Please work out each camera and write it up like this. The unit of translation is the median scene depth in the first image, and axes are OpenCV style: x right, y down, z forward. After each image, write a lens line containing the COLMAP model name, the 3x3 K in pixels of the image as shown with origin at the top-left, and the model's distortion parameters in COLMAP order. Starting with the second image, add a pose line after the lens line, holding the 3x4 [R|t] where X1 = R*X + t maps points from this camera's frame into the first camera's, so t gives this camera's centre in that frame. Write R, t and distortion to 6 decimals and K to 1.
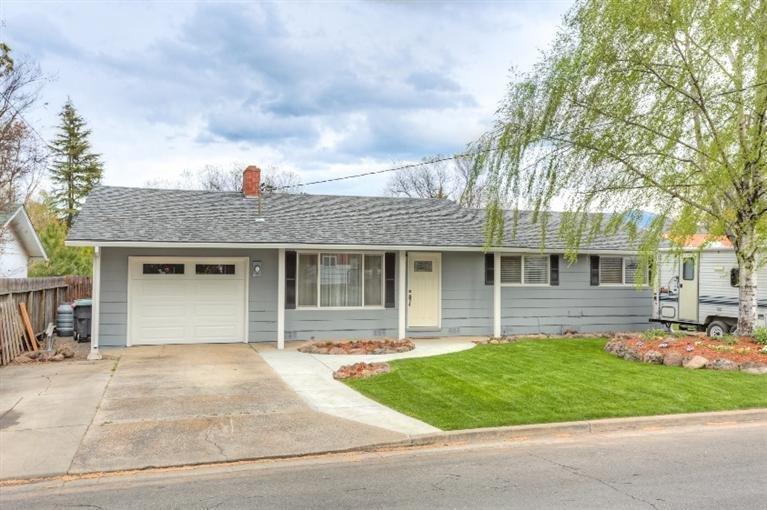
lens RADIAL K [[683.2, 0, 402.2], [0, 683.2, 247.1], [0, 0, 1]] dist [0.002825, 0.011193]
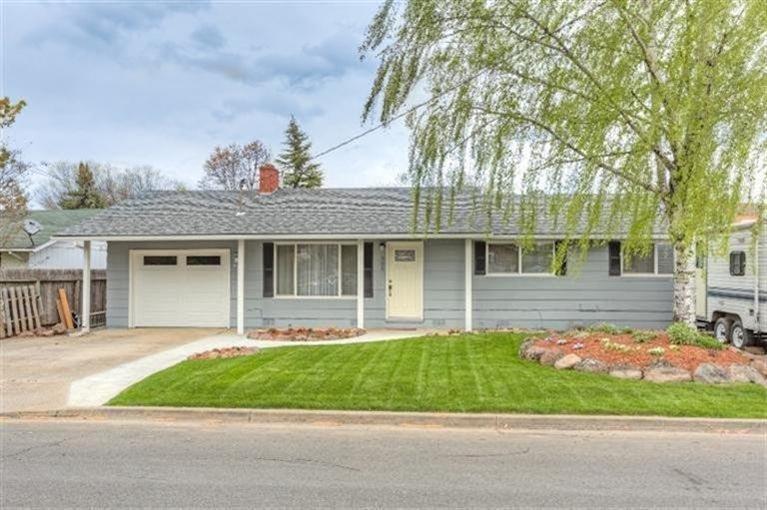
lens RADIAL K [[683.2, 0, 396.6], [0, 683.2, 250.7], [0, 0, 1]] dist [0.002825, 0.011193]
pose [[0.914613, -0.018022, -0.403928, 0.430638], [0.020575, 0.999786, 0.001981, 0.019976], [0.403806, -0.010123, 0.914789, 0.113581]]
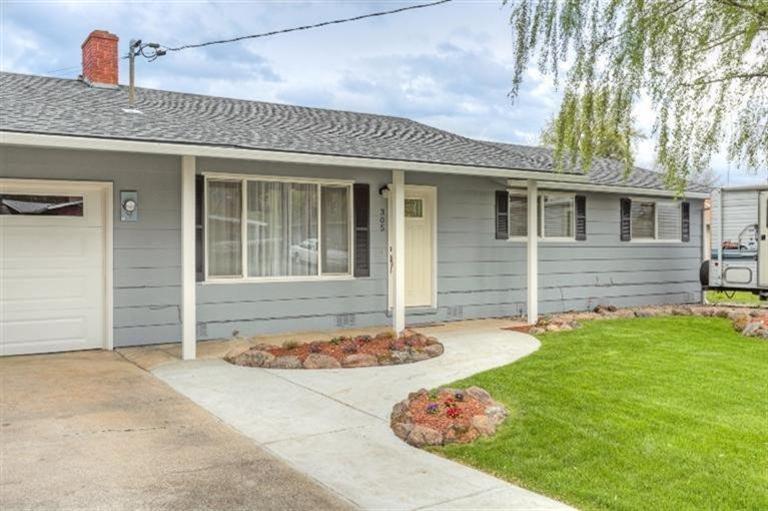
lens RADIAL K [[684.1, 0, 389.1], [0, 684.1, 250.6], [0, 0, 1]] dist [0.002825, 0.011193]
pose [[0.969424, -0.011567, 0.245118, -0.142696], [0.002731, 0.999335, 0.036357, 0.045496], [-0.245376, -0.034576, 0.968811, 0.430752]]
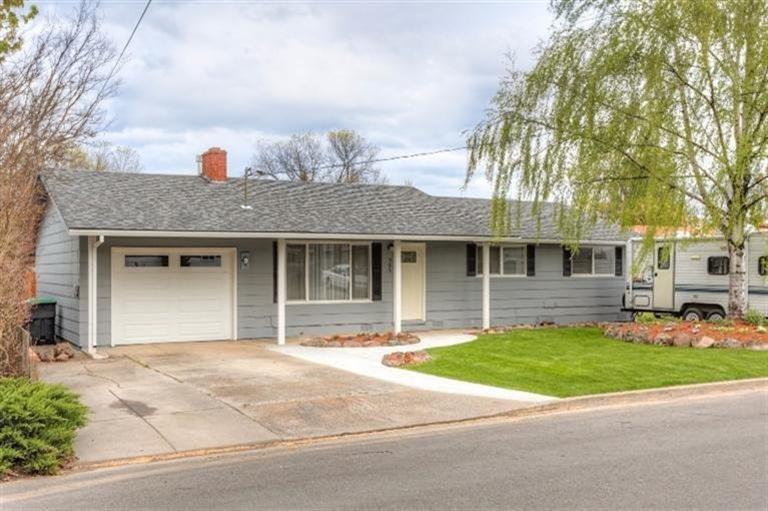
lens RADIAL K [[820.9, 0, 390.1], [0, 820.9, 258.8], [0, 0, 1]] dist [0.013794, 0.000000]
pose [[0.980234, -0.006435, 0.197735, -0.229829], [0.002100, 0.999753, 0.022126, 0.005413], [-0.197829, -0.021274, 0.980006, -0.123323]]
